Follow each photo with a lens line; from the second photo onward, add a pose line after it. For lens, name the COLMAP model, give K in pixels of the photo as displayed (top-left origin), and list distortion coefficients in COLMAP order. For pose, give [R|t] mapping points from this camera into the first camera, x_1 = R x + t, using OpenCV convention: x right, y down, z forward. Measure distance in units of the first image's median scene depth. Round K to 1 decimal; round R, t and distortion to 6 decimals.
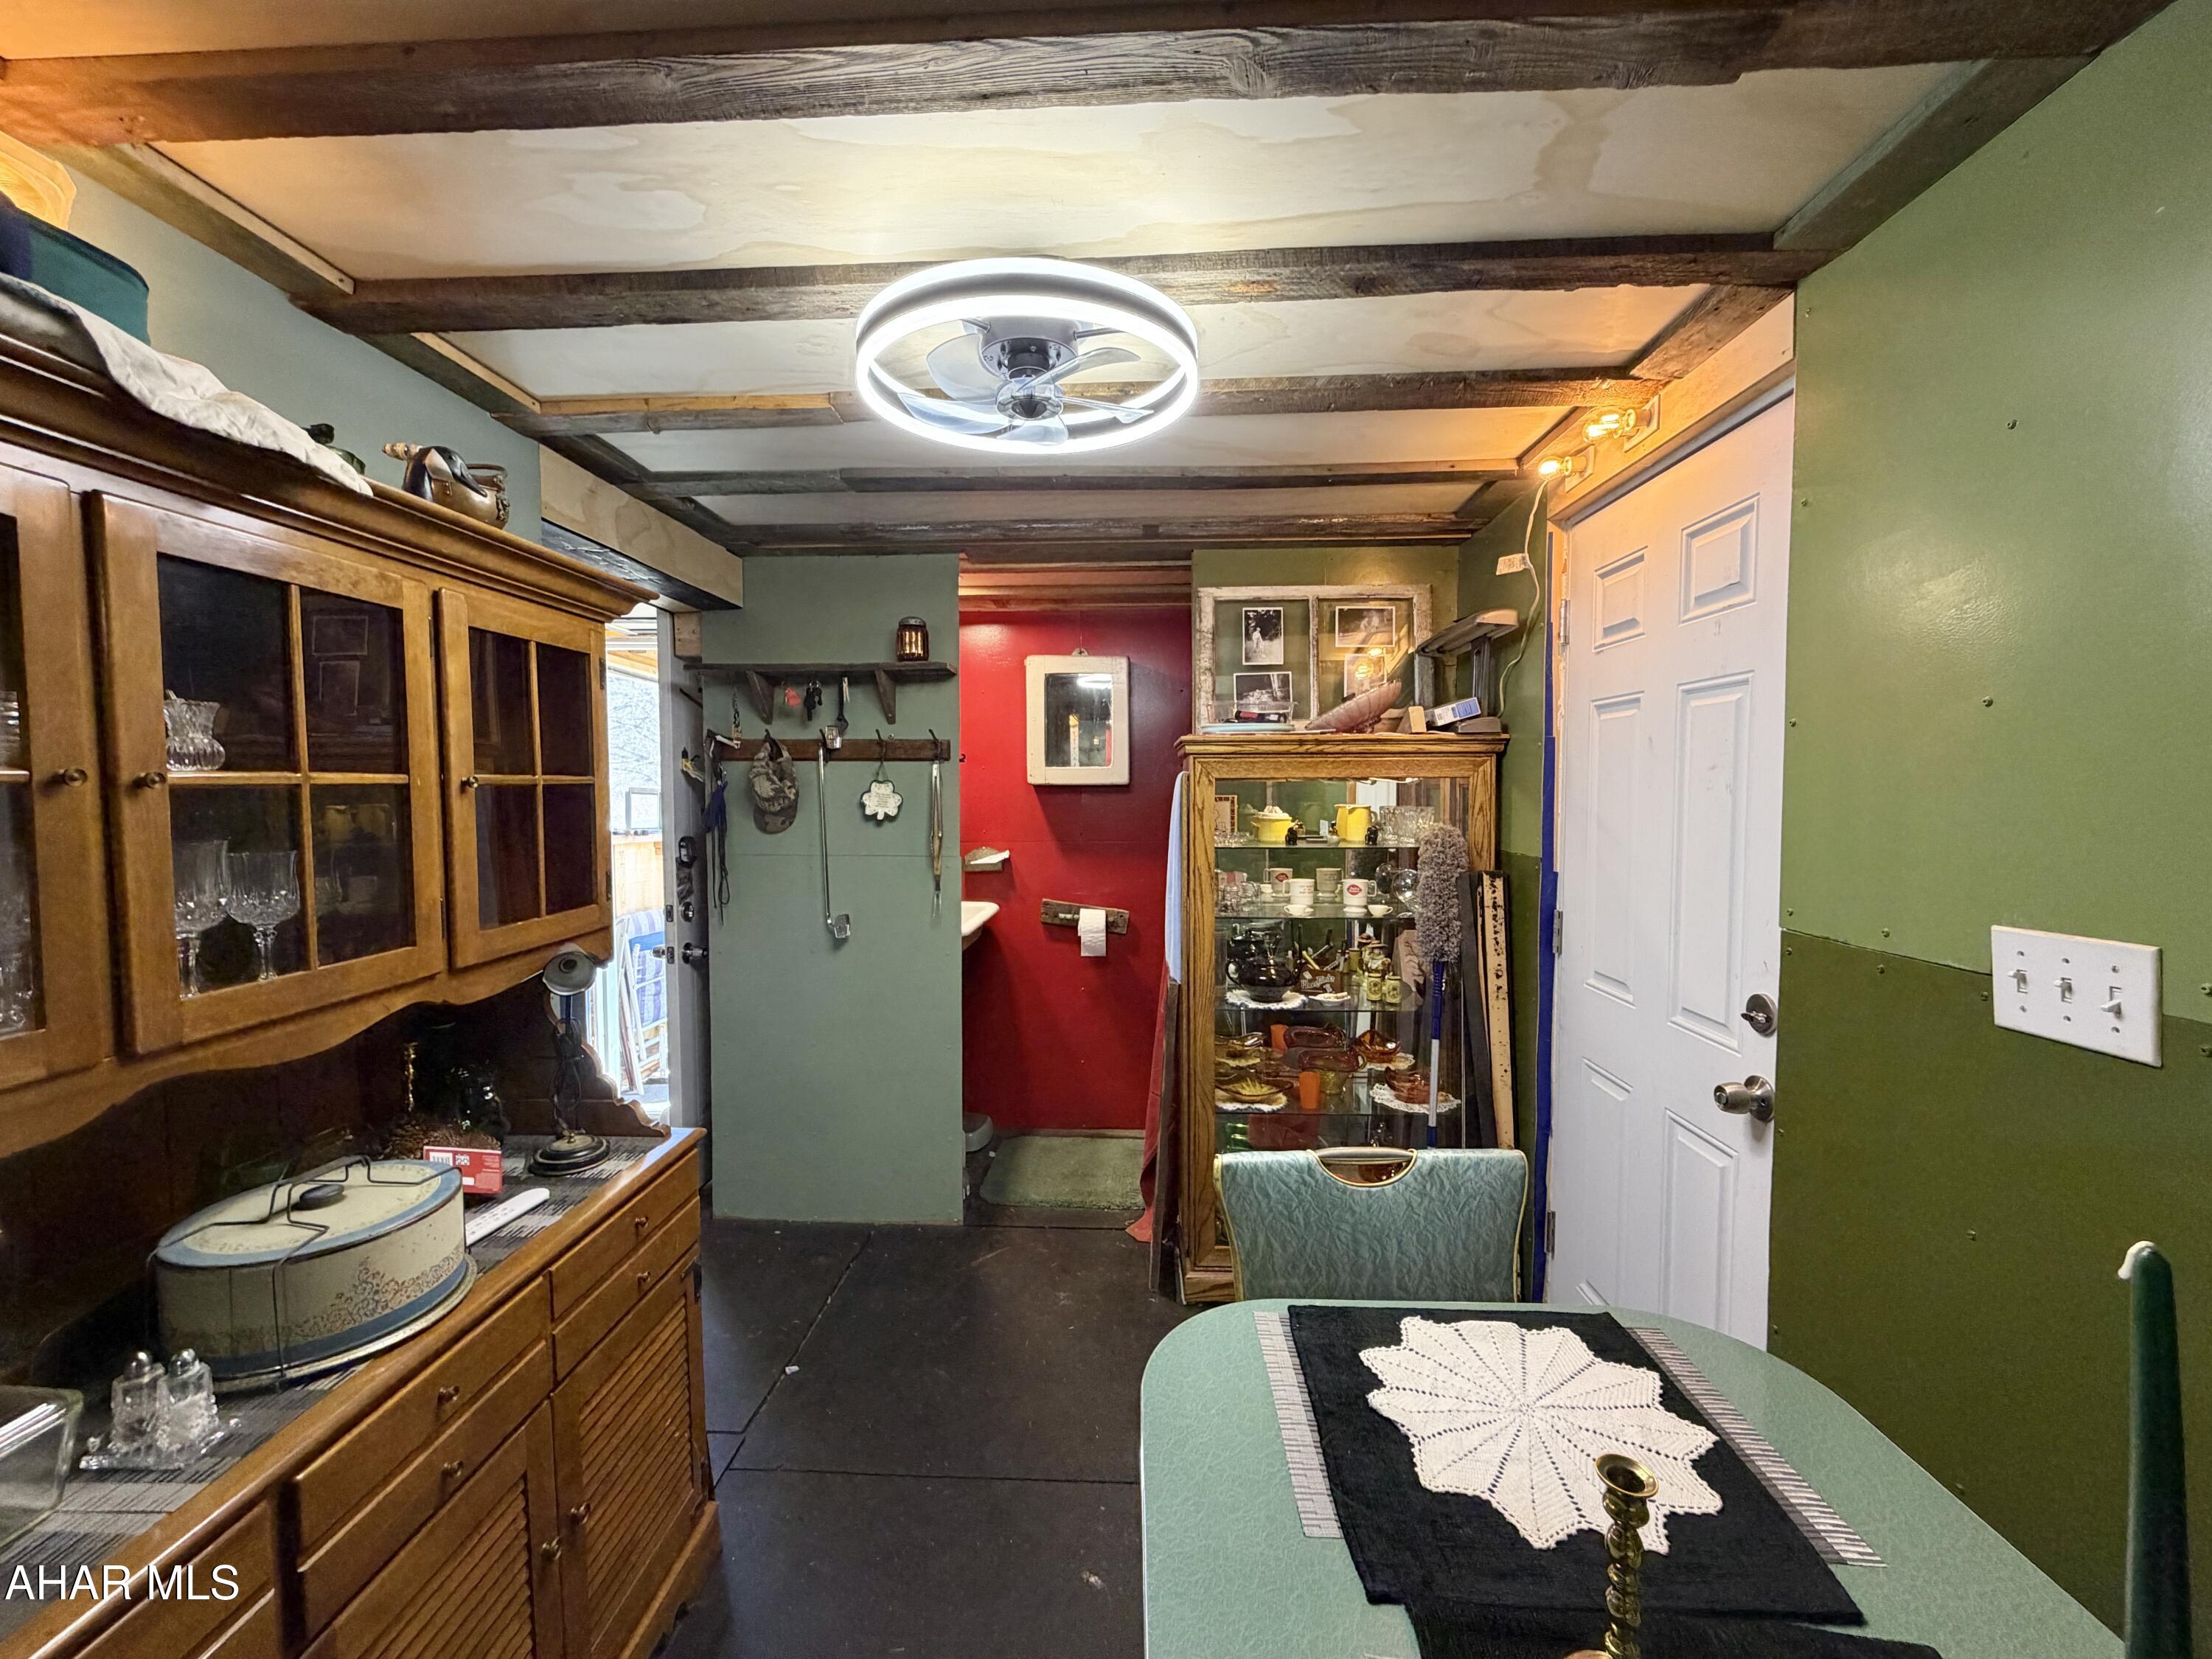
lens RADIAL K [[885.4, 0, 1103.6], [0, 885.4, 823.6], [0, 0, 1]] dist [0.000632, -0.000013]
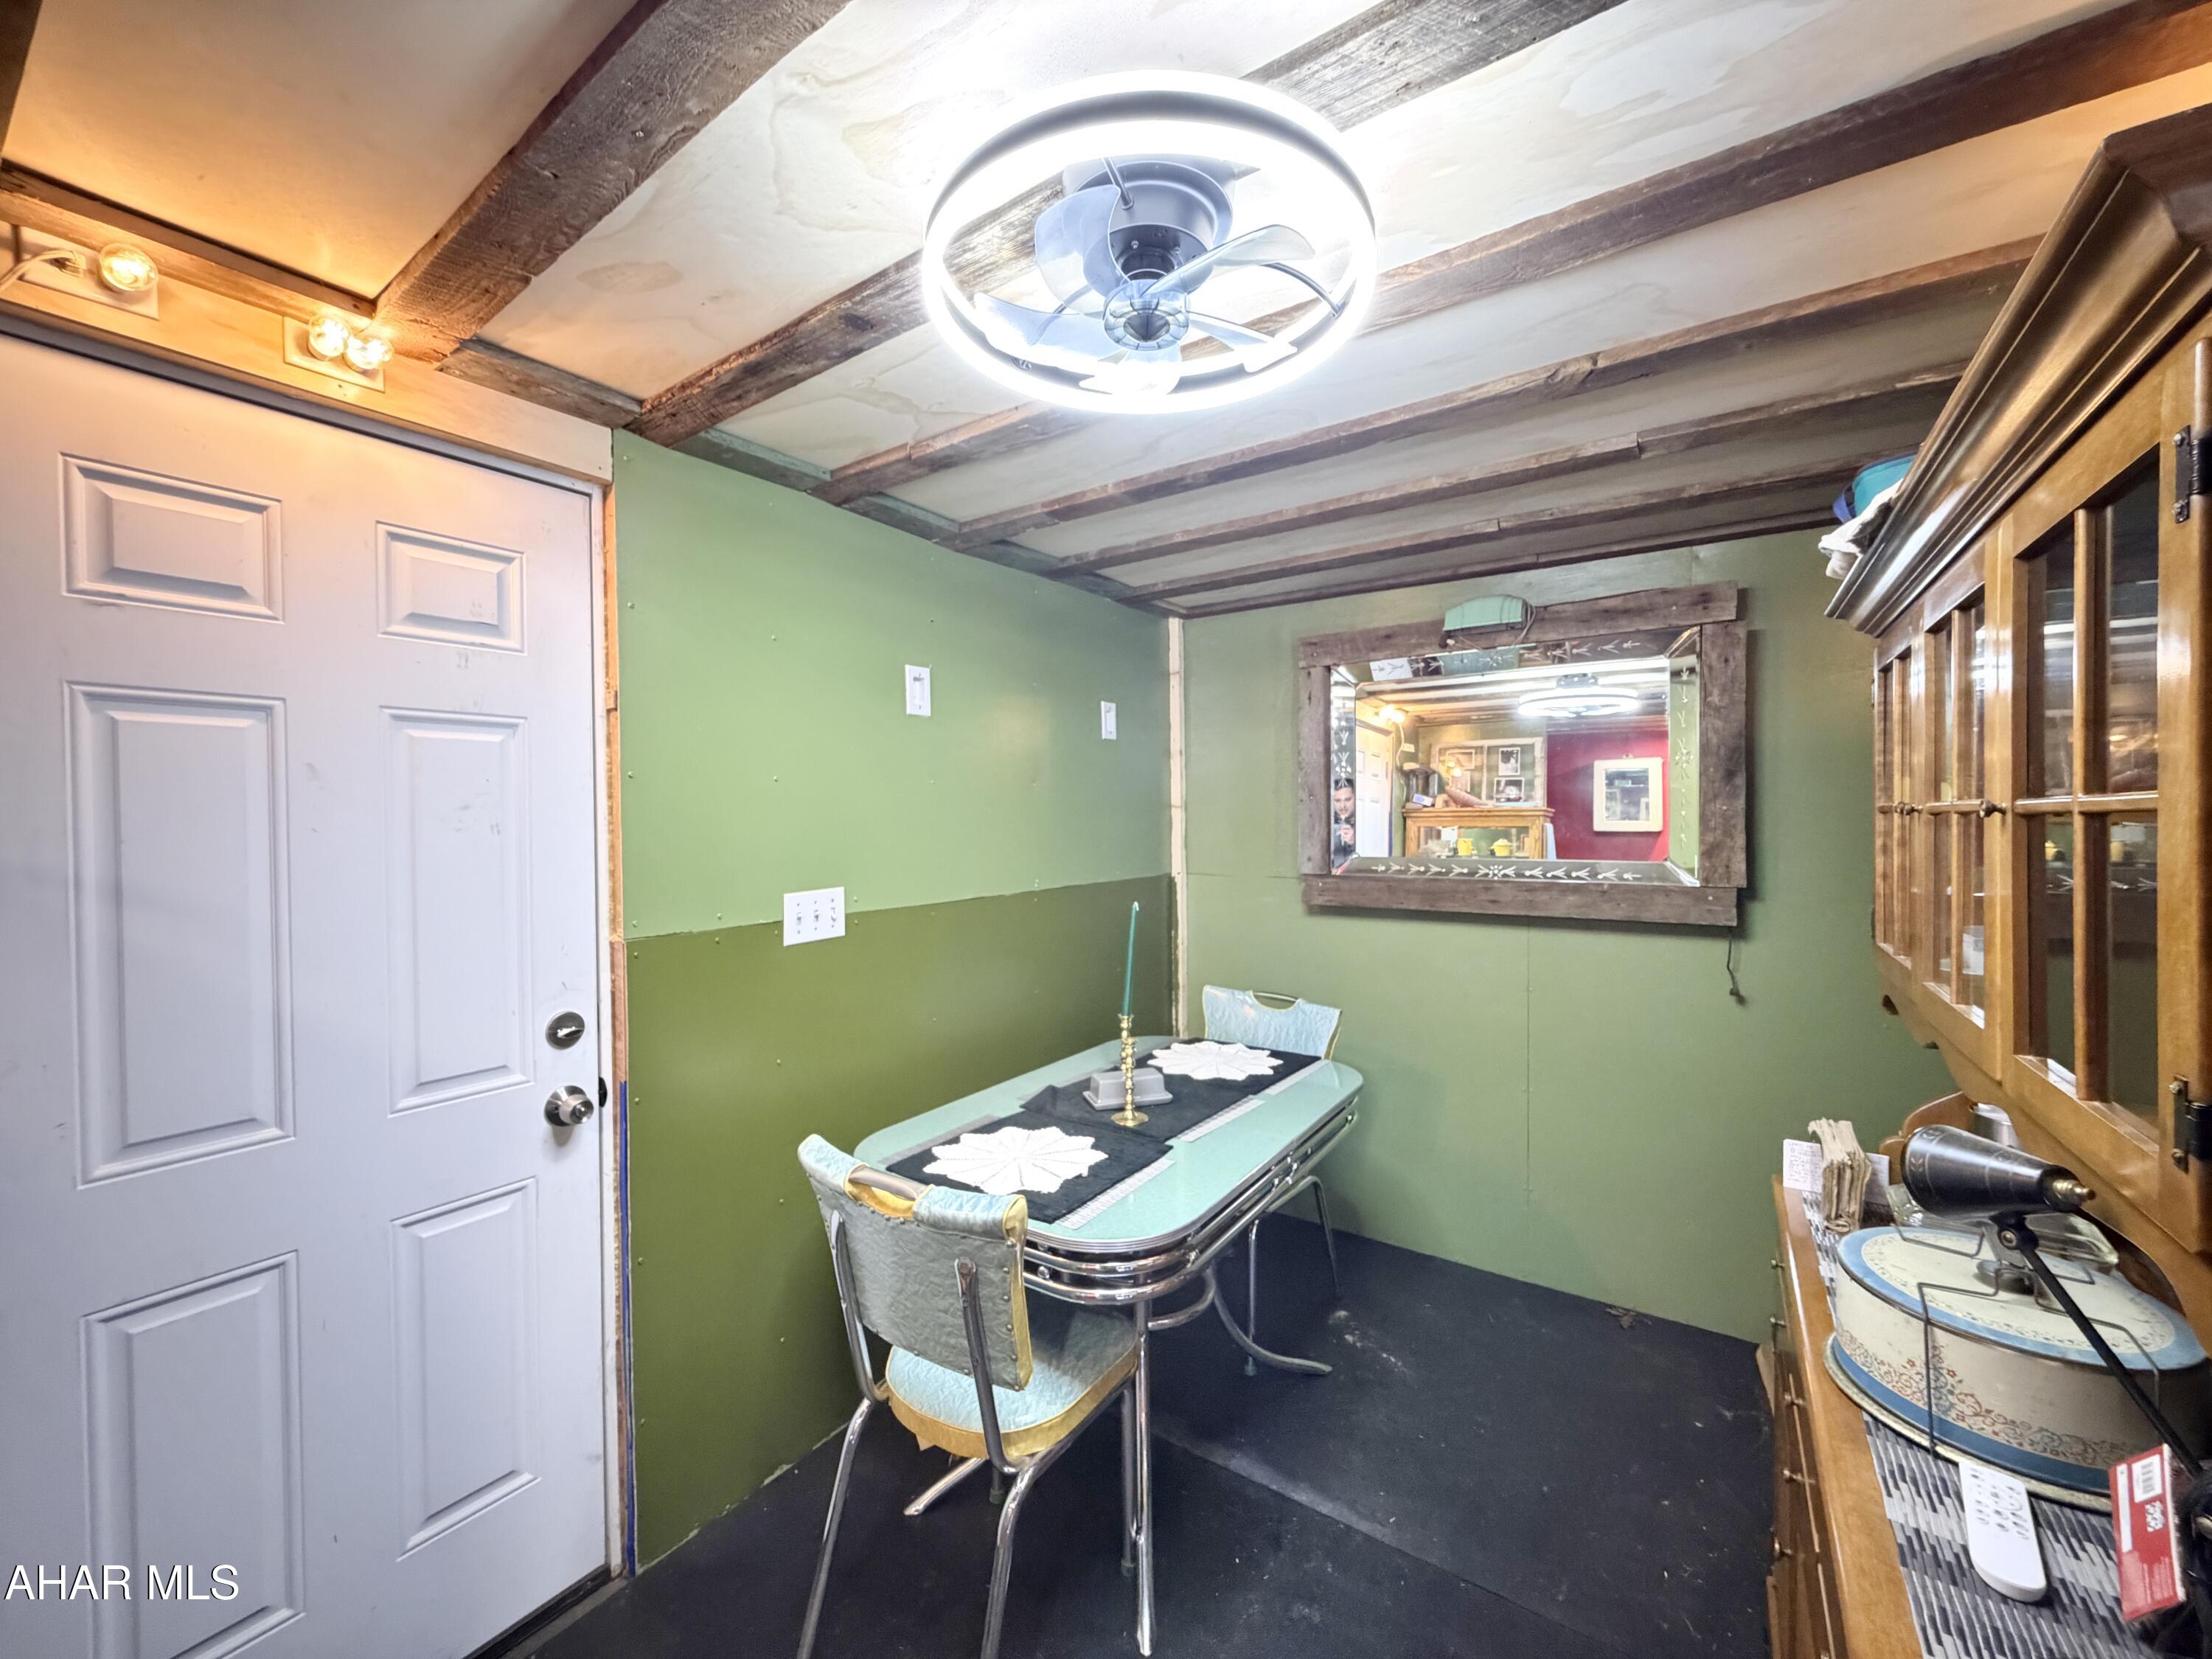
lens RADIAL K [[885.4, 0, 1101.6], [0, 885.4, 825.7], [0, 0, 1]] dist [0.000632, -0.000013]
pose [[-0.845469, 0.005621, 0.533994, -0.582083], [0.034442, 0.998437, 0.044022, -0.092269], [-0.532912, 0.055612, -0.844341, 2.140314]]
